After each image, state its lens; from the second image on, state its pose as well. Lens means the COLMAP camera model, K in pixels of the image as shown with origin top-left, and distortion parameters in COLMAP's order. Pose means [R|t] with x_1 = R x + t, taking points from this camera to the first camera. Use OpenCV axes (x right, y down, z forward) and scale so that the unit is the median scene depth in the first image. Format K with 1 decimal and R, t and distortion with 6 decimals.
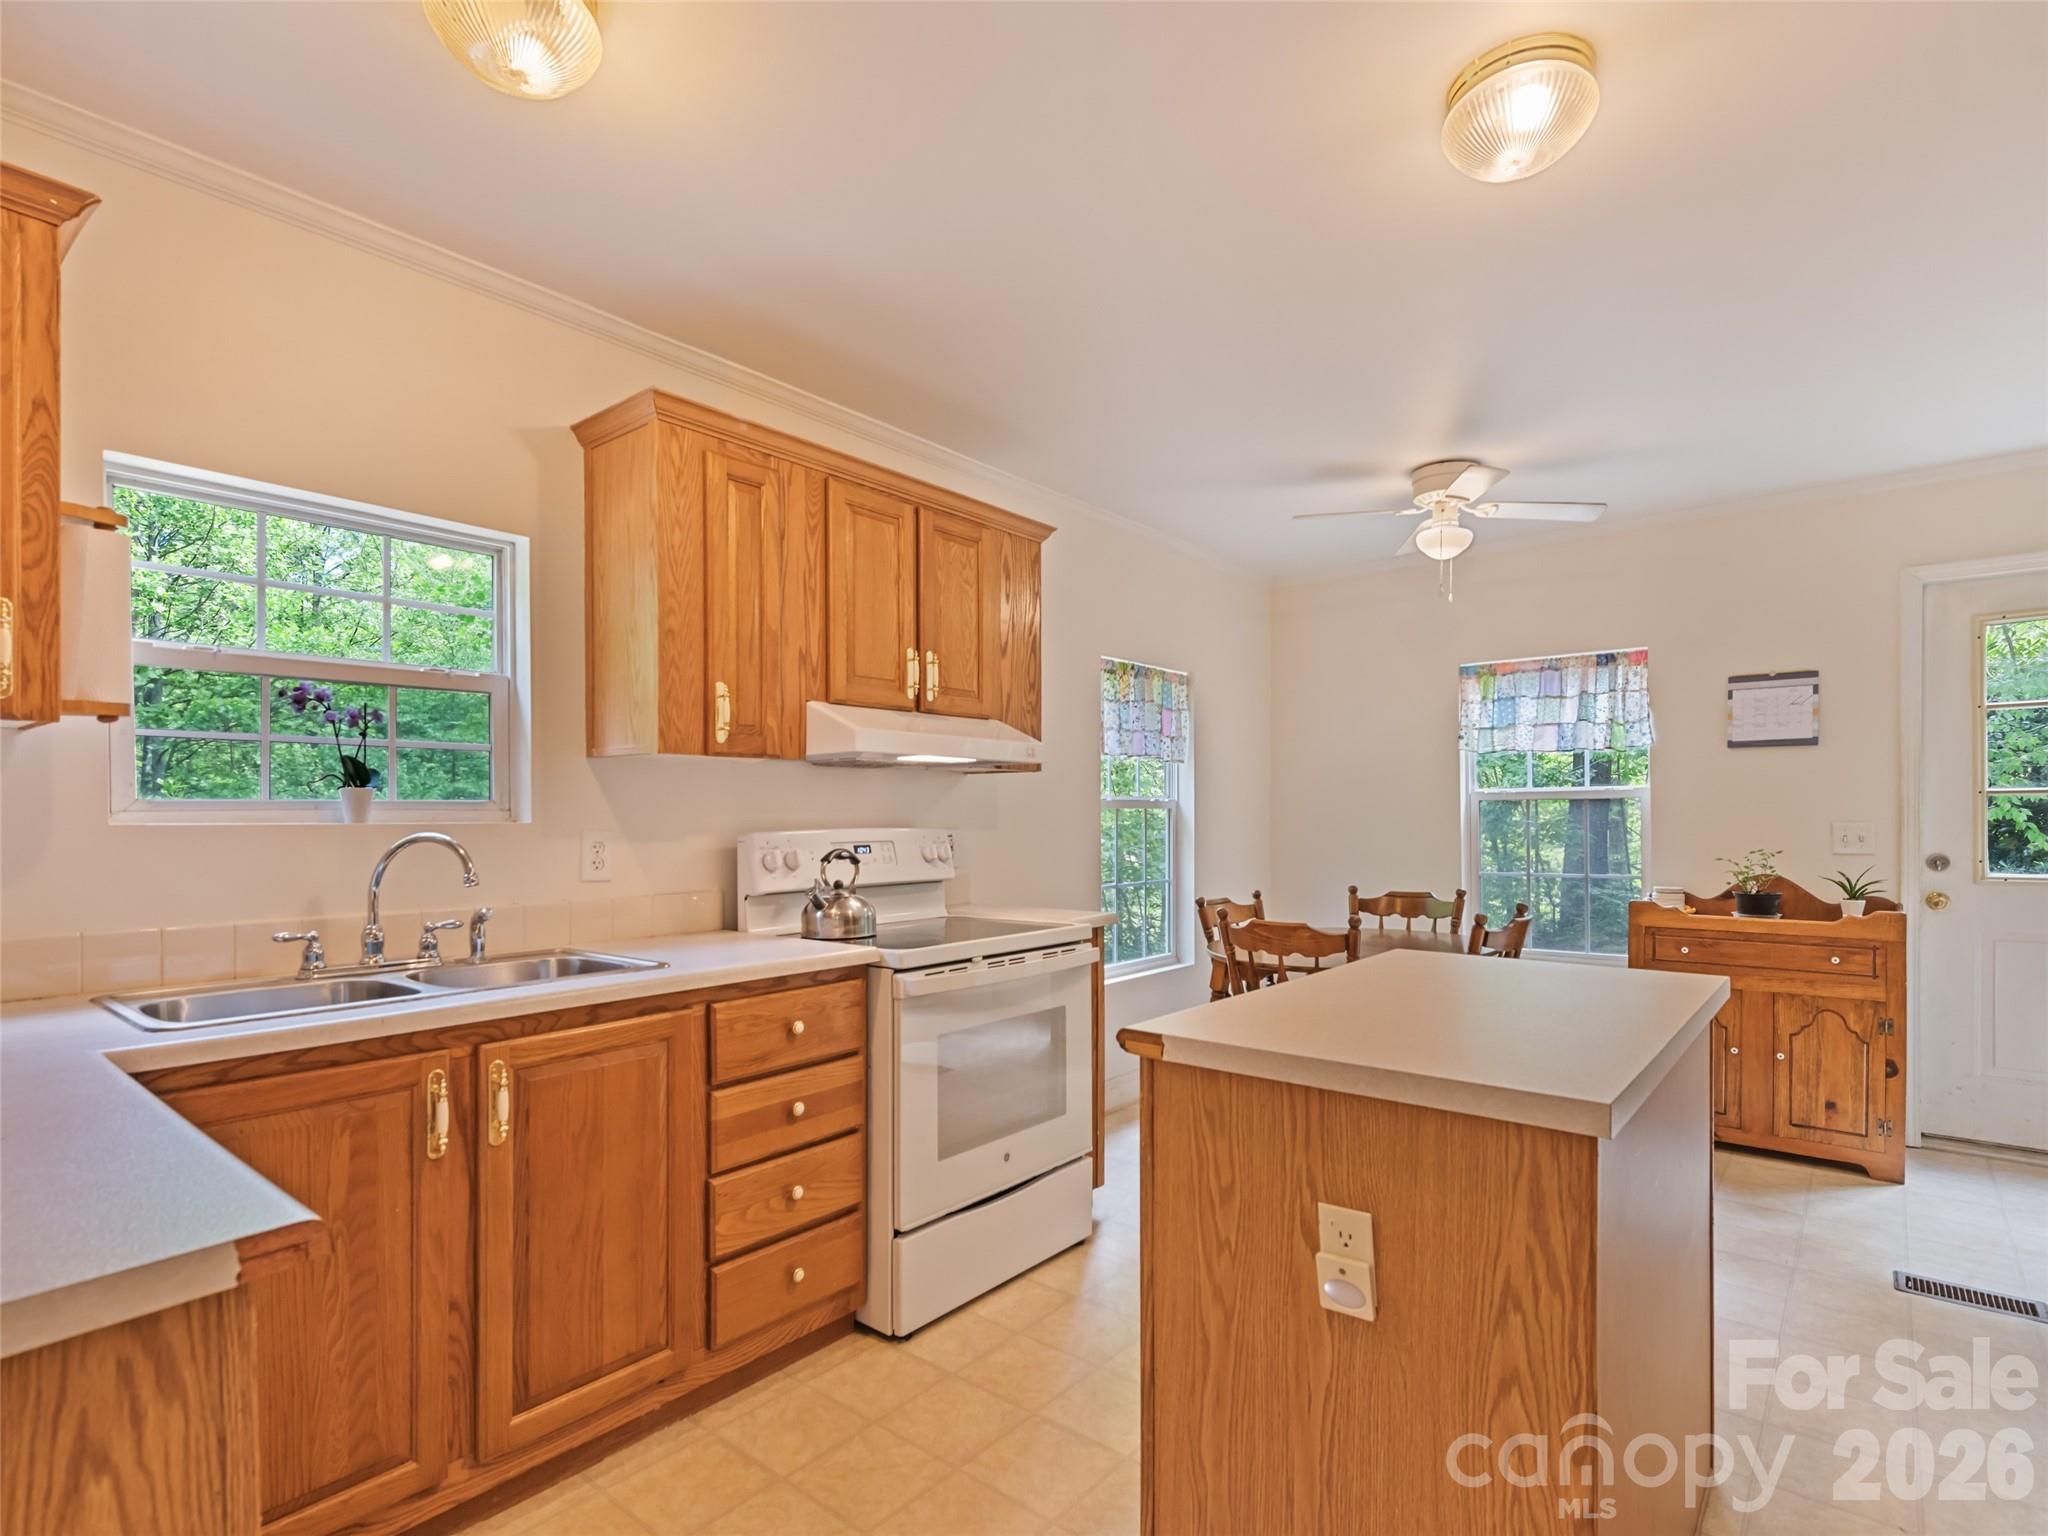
lens RADIAL K [[1033.2, 0, 1009.8], [0, 1033.2, 822.0], [0, 0, 1]] dist [0.002139, -0.000313]
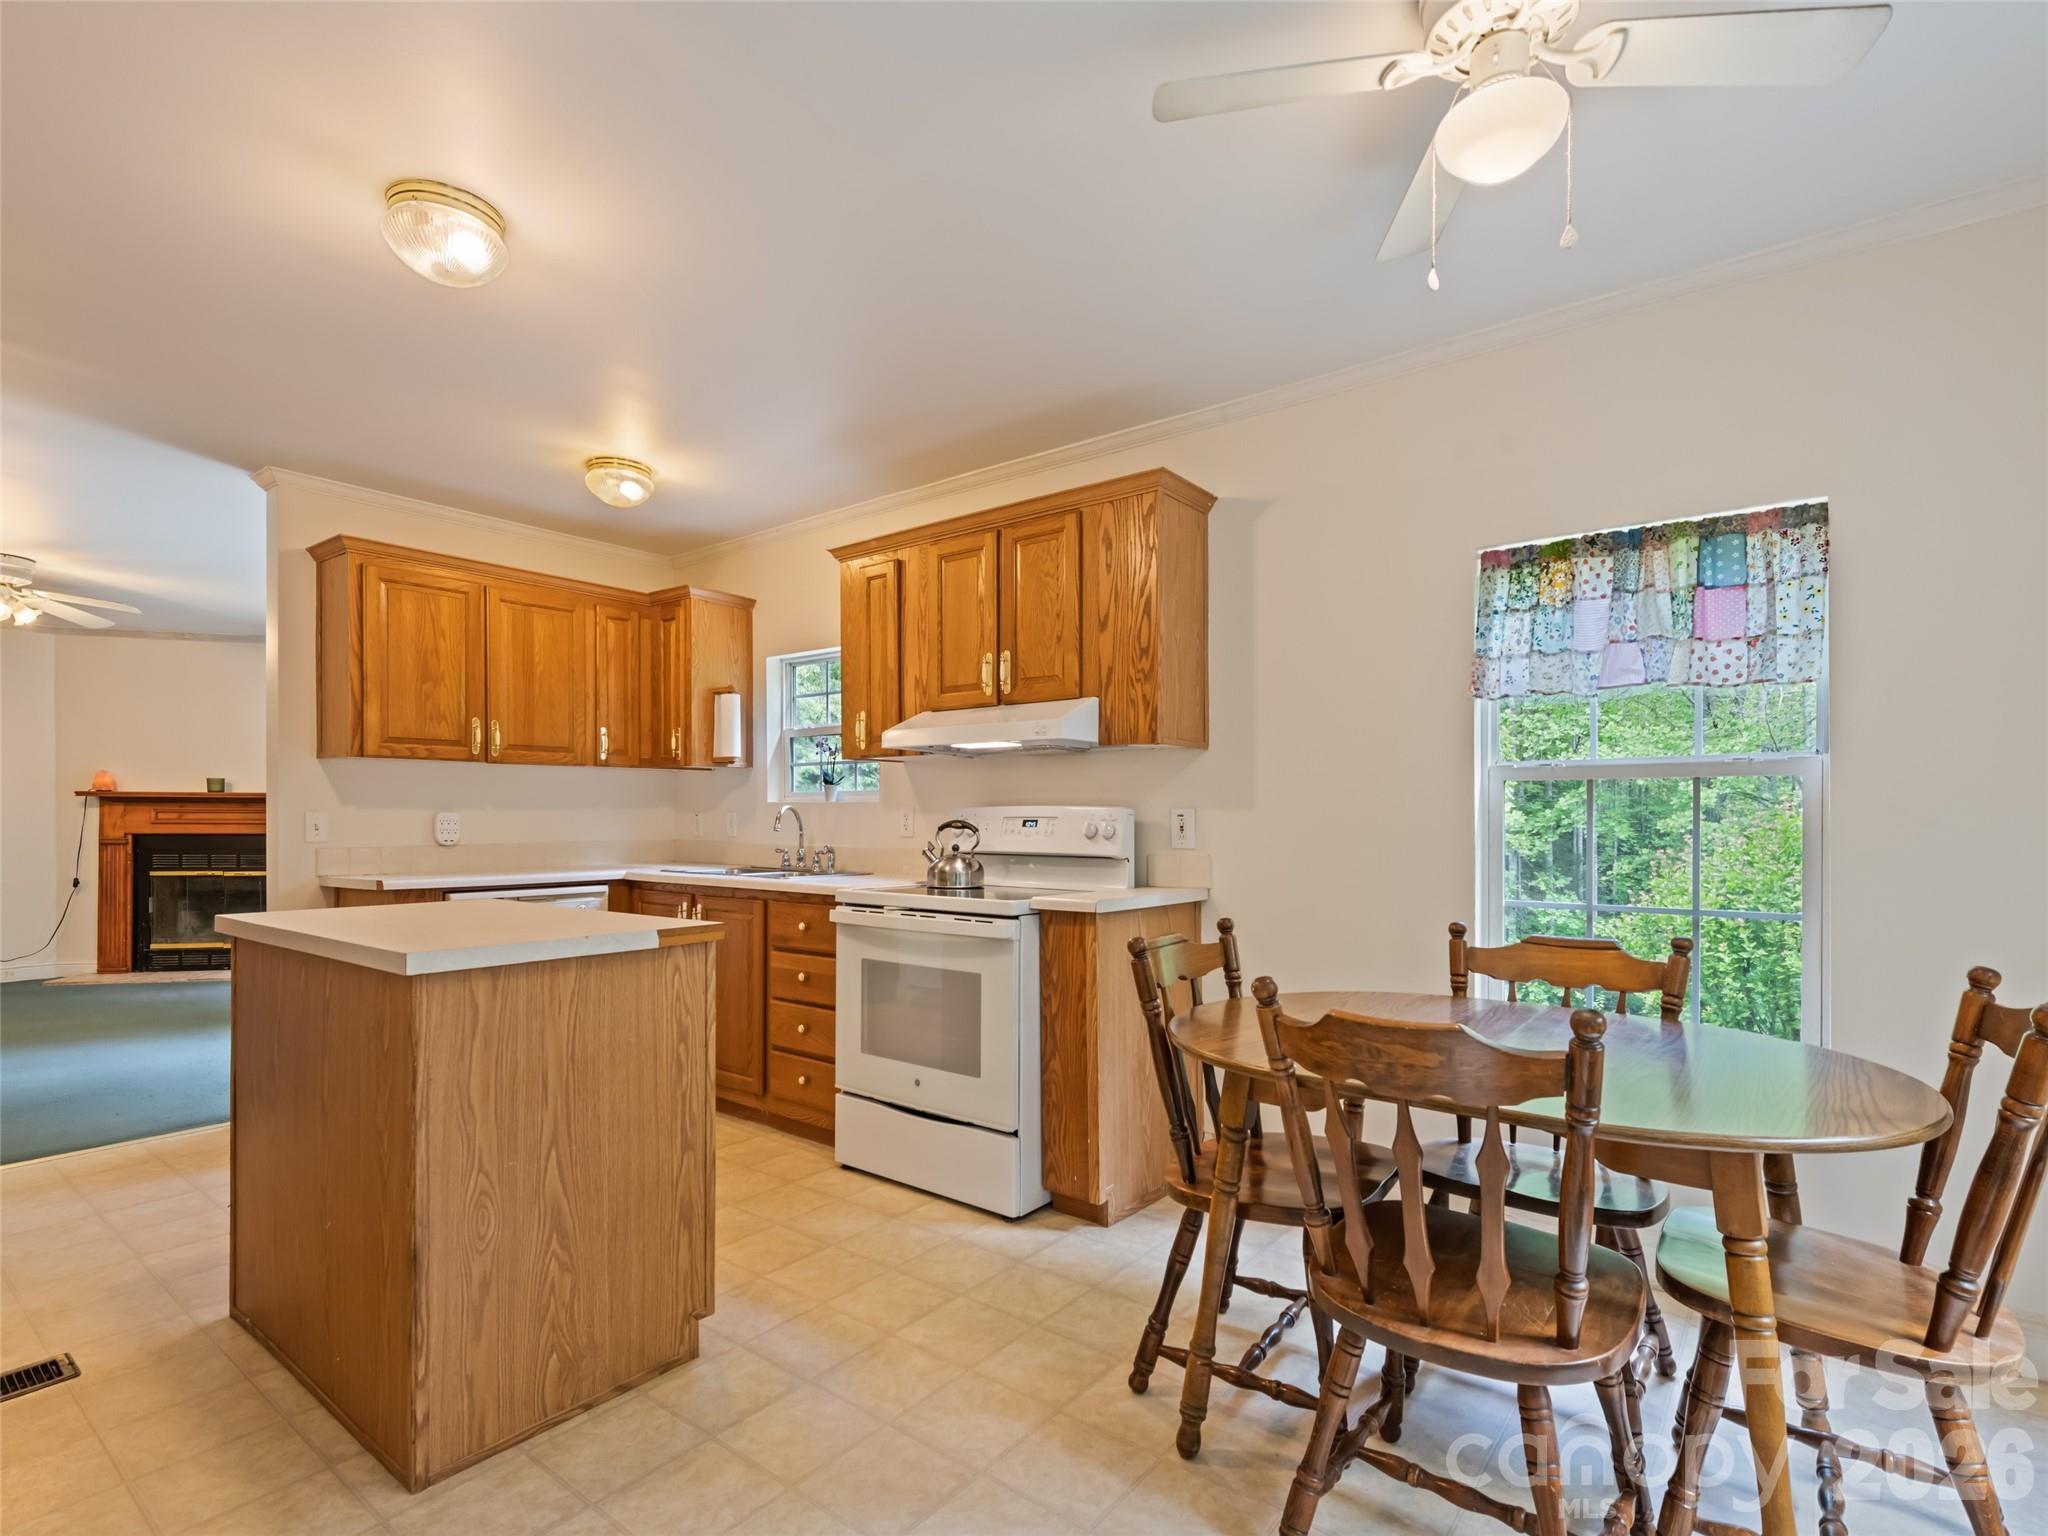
lens RADIAL K [[994.9, 0, 1049.6], [0, 994.9, 818.2], [0, 0, 1]] dist [-0.000972, -0.001352]
pose [[0.046955, 0.004767, -0.998886, 0.840841], [-0.008382, 0.999955, 0.004378, 0.013046], [0.998862, 0.008167, 0.046993, 0.815297]]
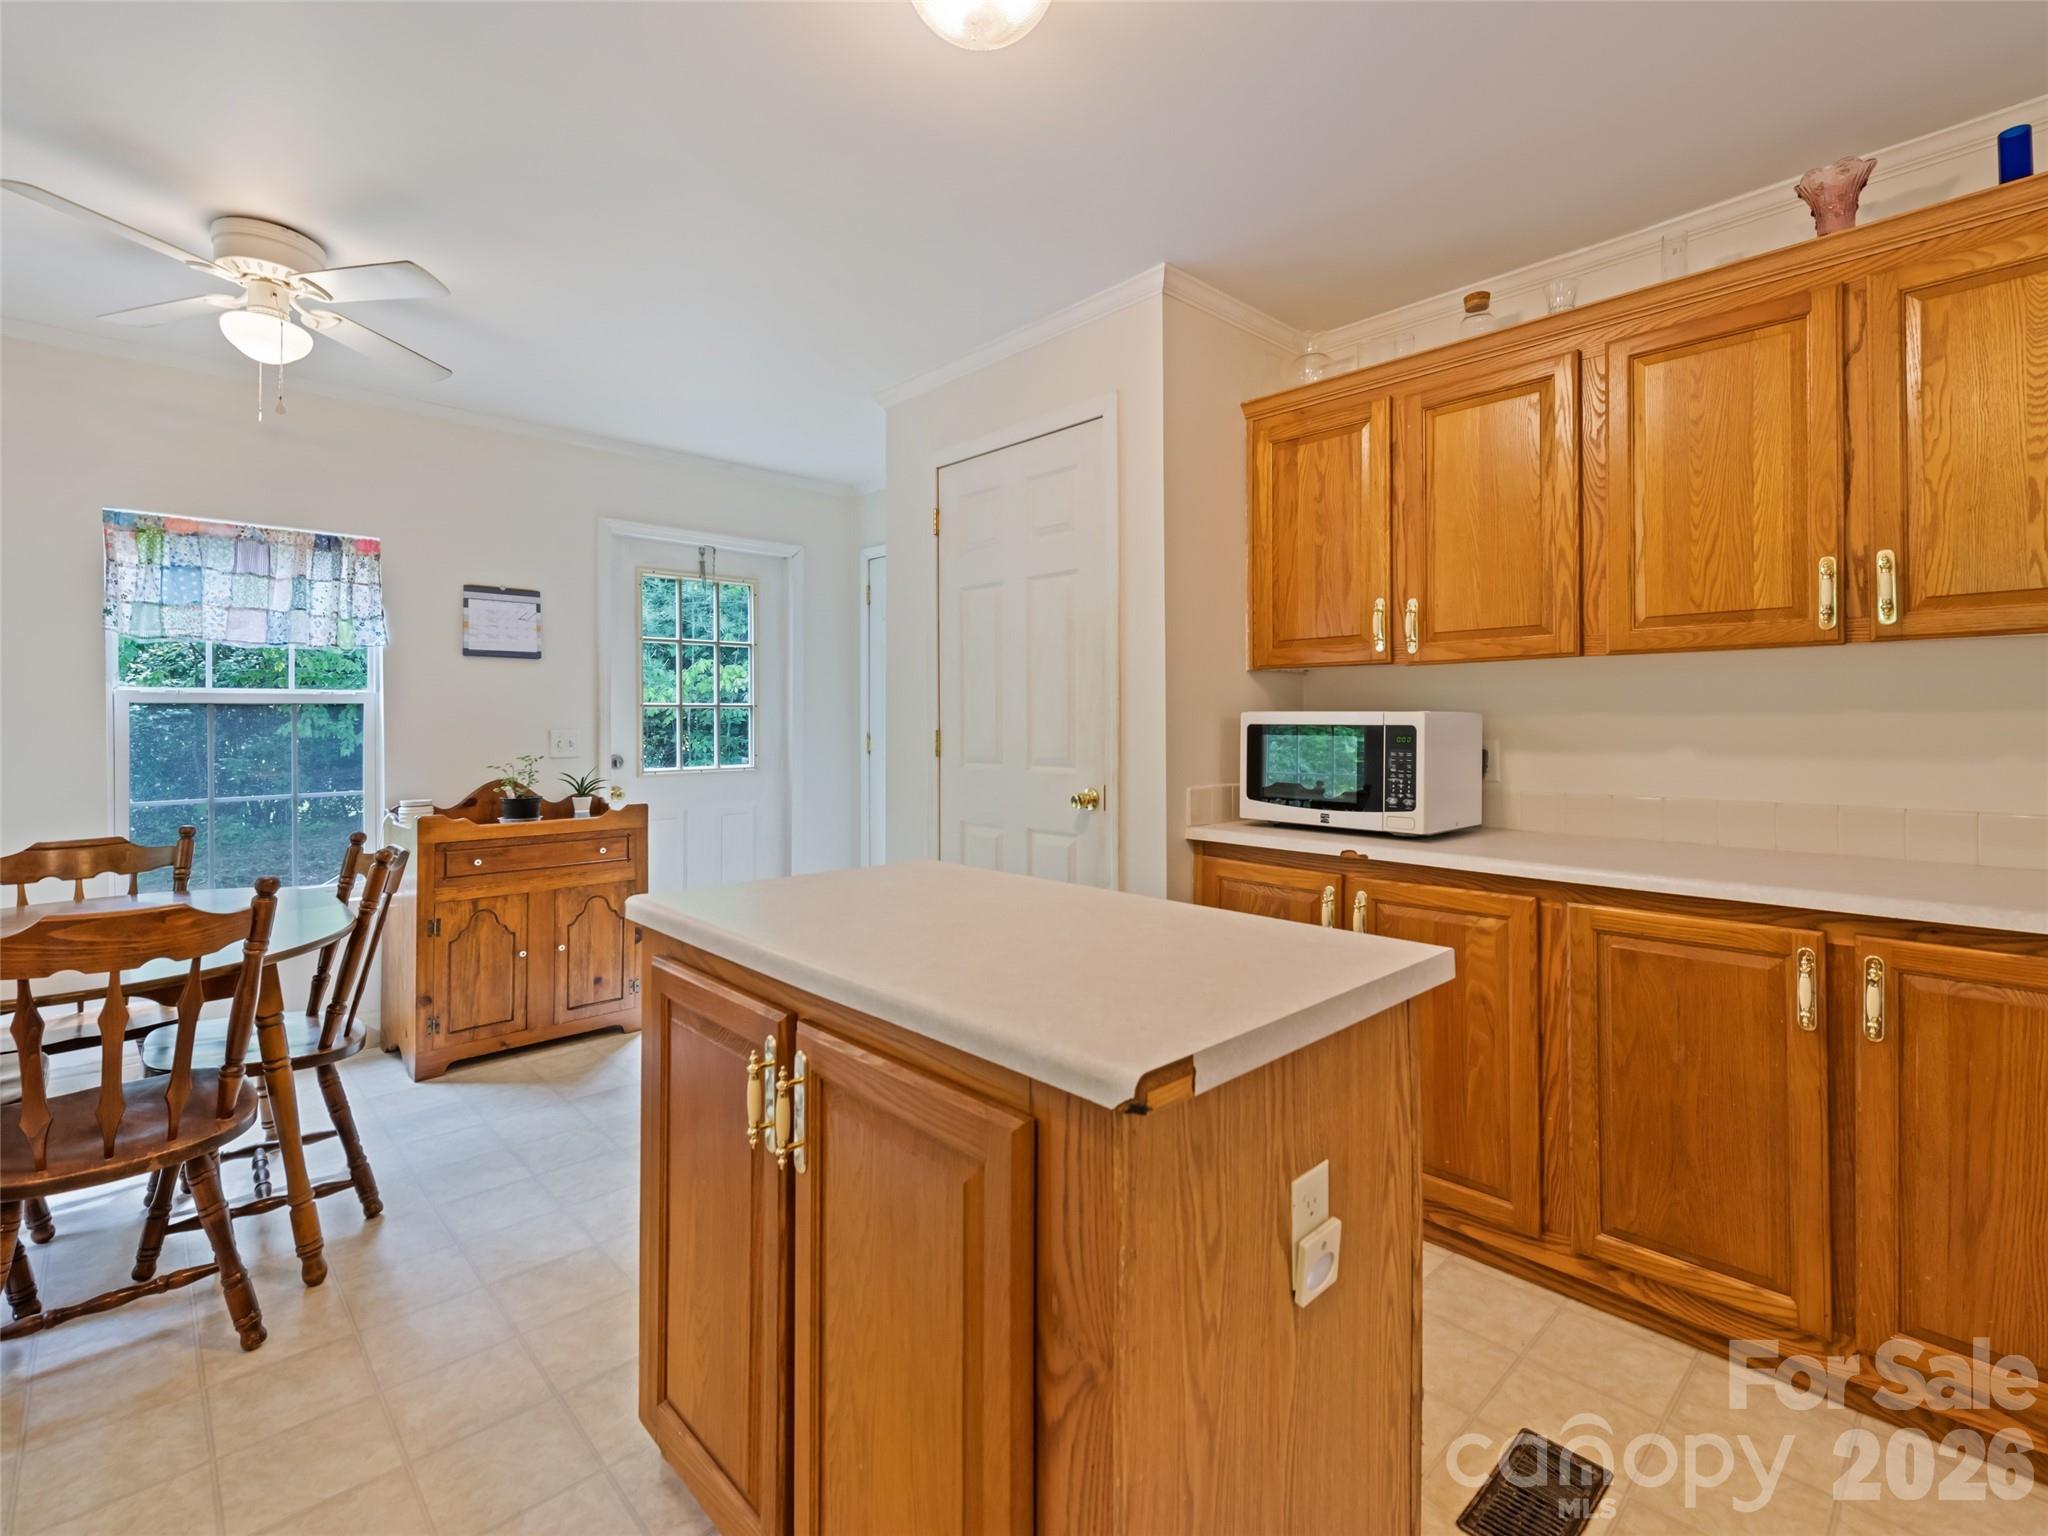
lens RADIAL K [[943.6, 0, 1018.1], [0, 943.6, 721.5], [0, 0, 1]] dist [0.010235, 0.000284]
pose [[0.117618, 0.004353, 0.993049, -0.174783], [0.010623, 0.999928, -0.005642, 0.003074], [-0.993002, 0.011213, 0.117563, 0.420798]]
